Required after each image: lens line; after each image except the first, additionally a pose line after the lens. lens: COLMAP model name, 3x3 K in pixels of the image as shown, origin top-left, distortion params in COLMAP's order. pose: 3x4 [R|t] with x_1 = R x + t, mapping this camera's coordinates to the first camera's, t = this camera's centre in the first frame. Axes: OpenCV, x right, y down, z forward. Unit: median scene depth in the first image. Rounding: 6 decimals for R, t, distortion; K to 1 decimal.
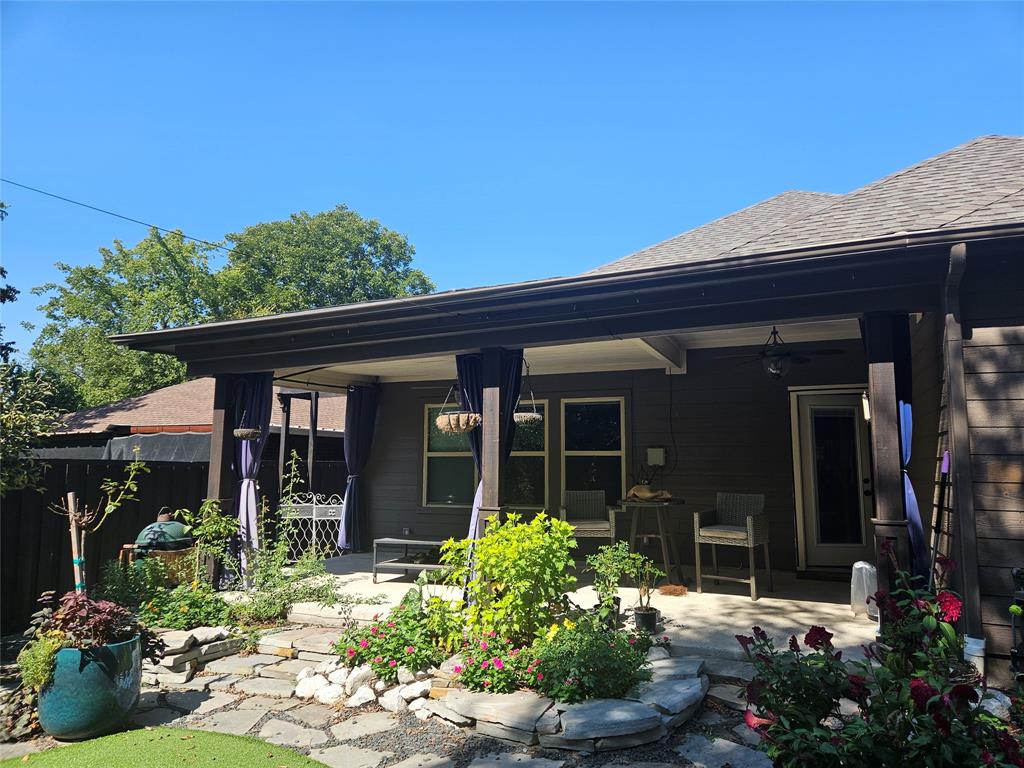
lens RADIAL K [[687.0, 0, 513.1], [0, 687.0, 385.1], [0, 0, 1]] dist [0.056079, -0.043463]
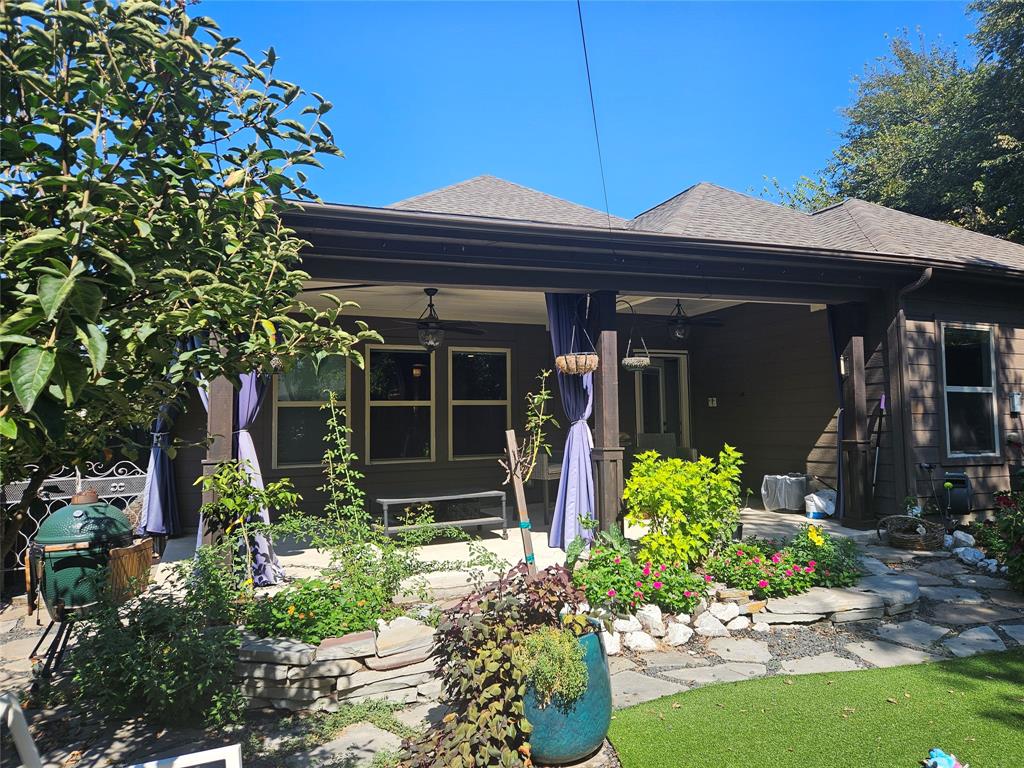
lens RADIAL K [[687.0, 0, 550.3], [0, 687.0, 381.5], [0, 0, 1]] dist [0.056079, -0.043463]
pose [[0.686596, 0.031423, 0.726360, -0.785930], [-0.065343, 0.997689, 0.018605, 0.061860], [-0.724097, -0.060237, 0.687063, 0.349965]]
